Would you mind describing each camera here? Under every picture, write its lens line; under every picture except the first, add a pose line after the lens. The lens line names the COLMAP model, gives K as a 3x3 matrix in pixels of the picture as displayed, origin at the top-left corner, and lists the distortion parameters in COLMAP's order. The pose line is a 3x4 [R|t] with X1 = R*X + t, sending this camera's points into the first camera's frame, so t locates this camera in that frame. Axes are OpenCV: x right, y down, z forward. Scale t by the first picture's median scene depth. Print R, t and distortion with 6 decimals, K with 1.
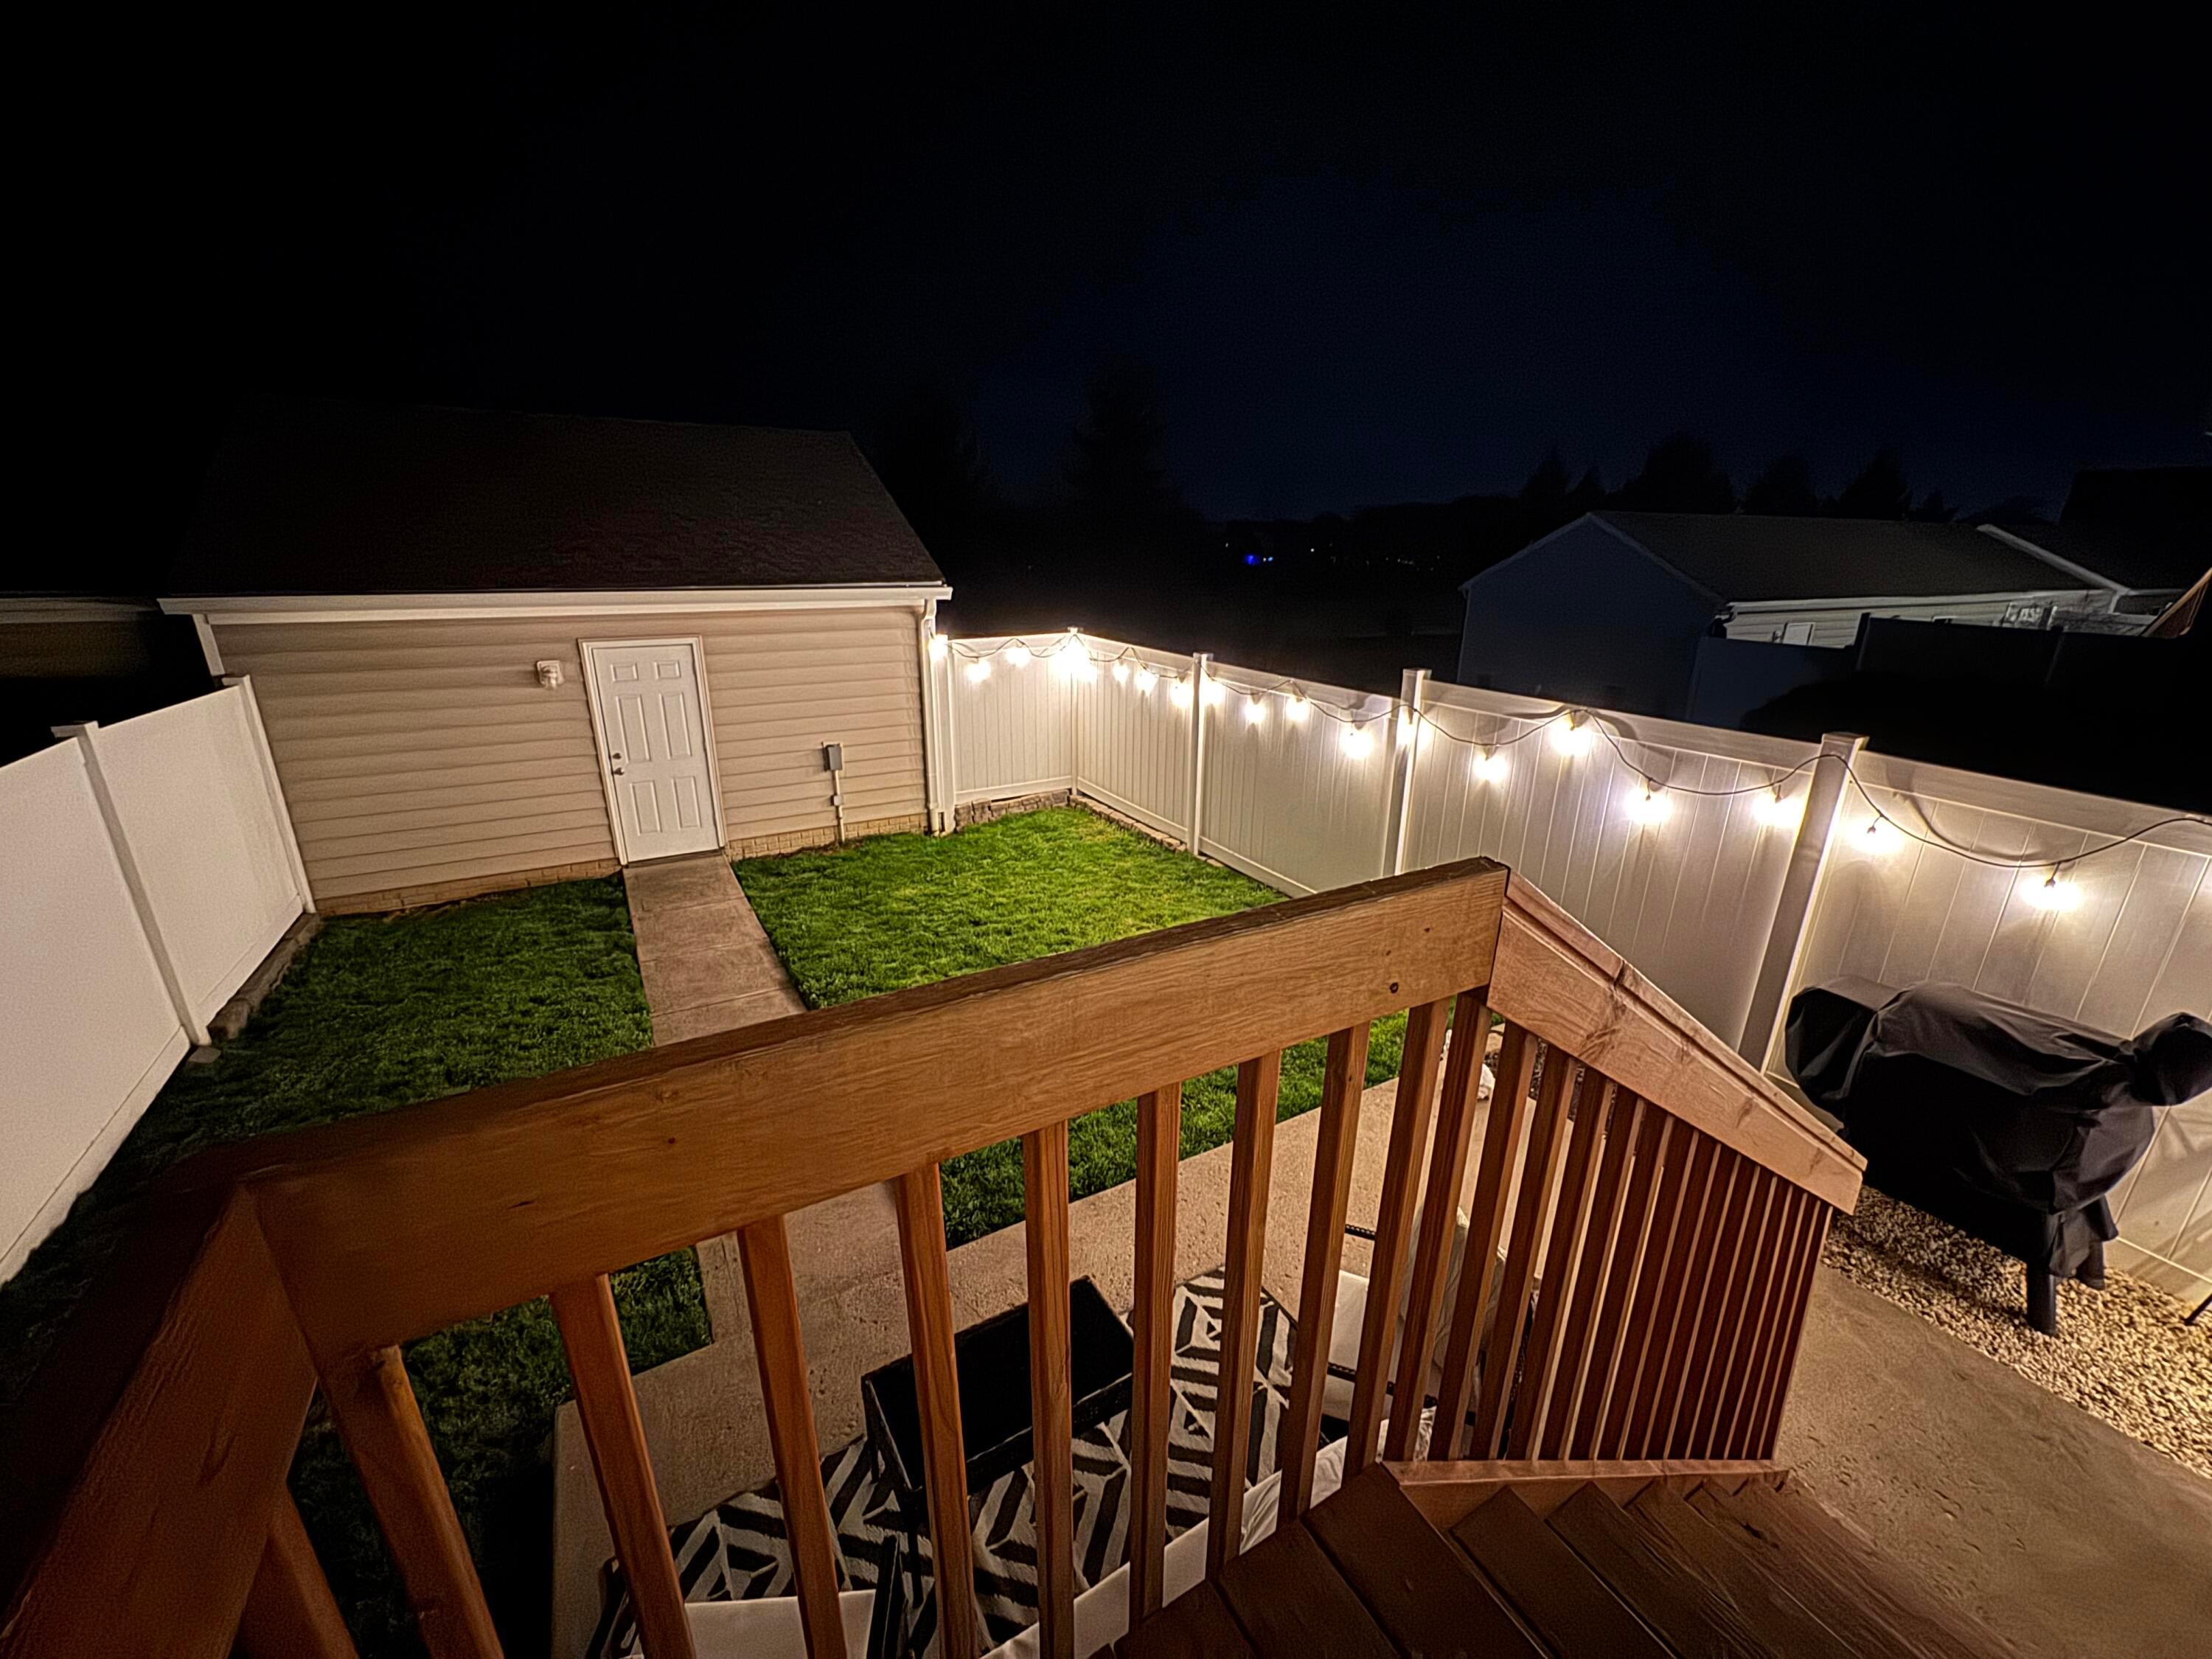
lens RADIAL K [[880.2, 0, 1106.0], [0, 880.2, 829.5], [0, 0, 1]] dist [-0.000937, -0.000046]
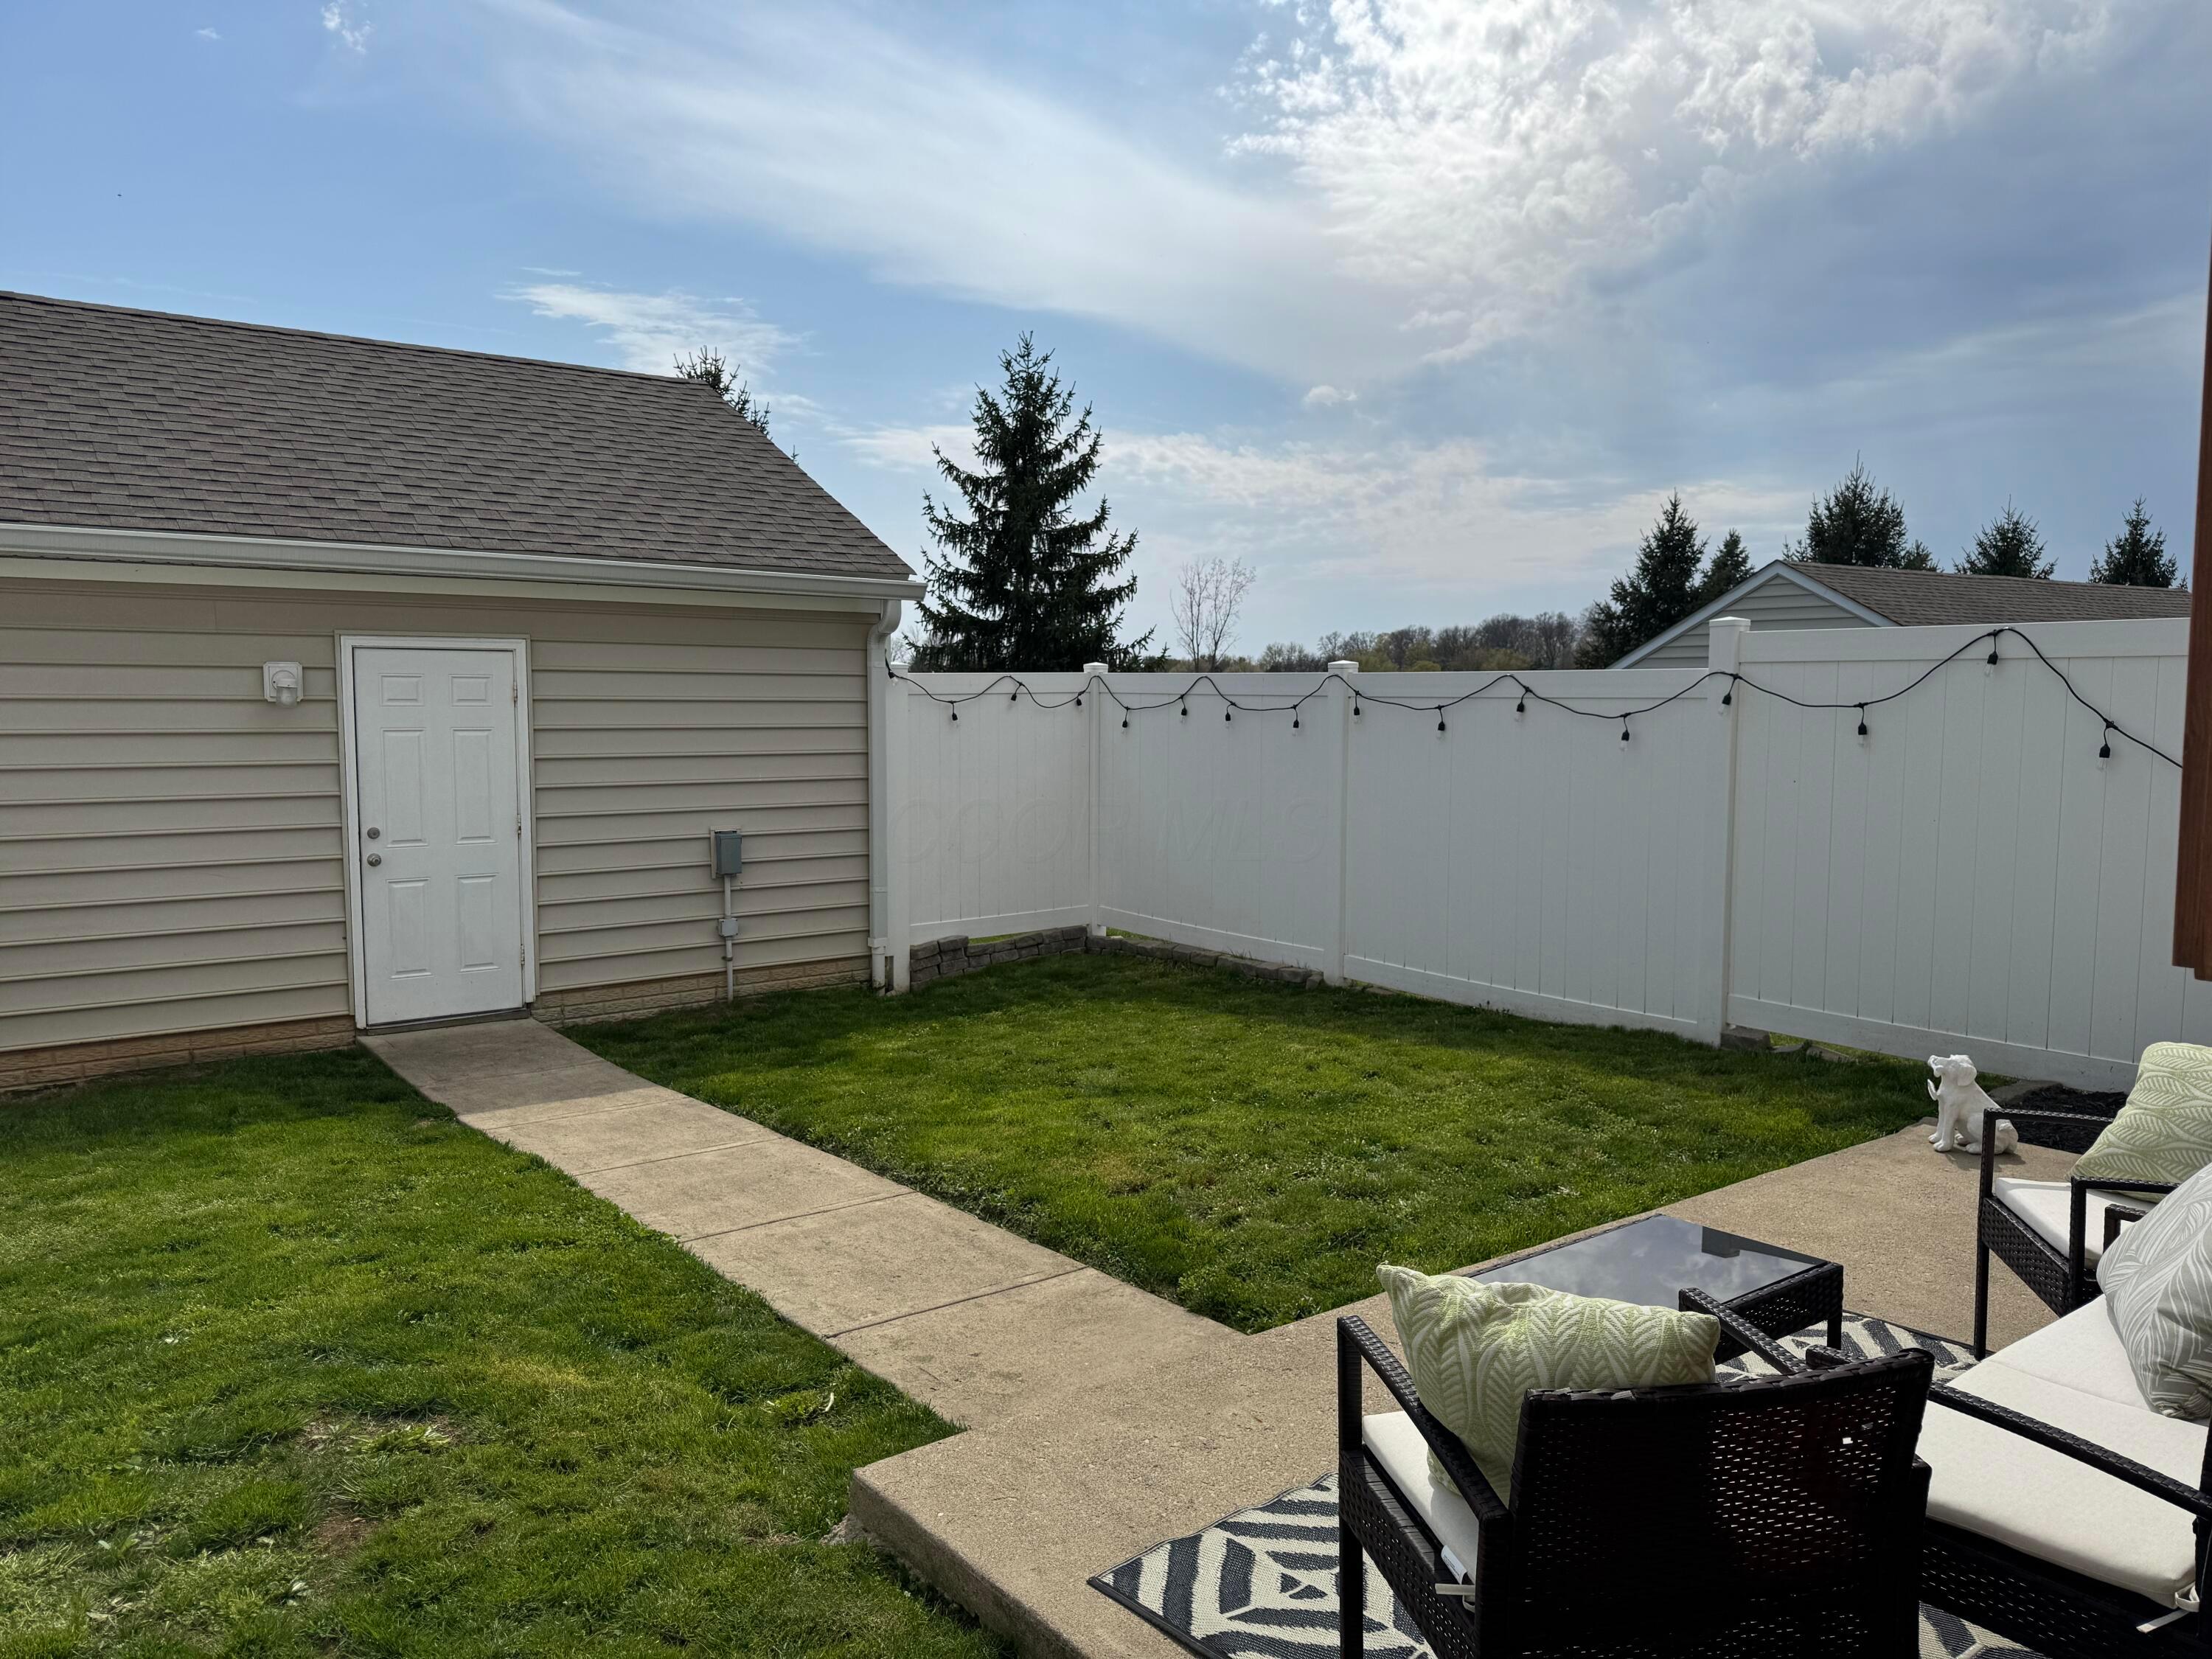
lens RADIAL K [[1546.6, 0, 1094.2], [0, 1546.6, 829.3], [0, 0, 1]] dist [0.137209, -0.197999]
pose [[0.992835, -0.010355, 0.119043, -0.211205], [0.037521, 0.972866, -0.228307, 0.173213], [-0.113449, 0.231138, 0.966284, -0.064701]]
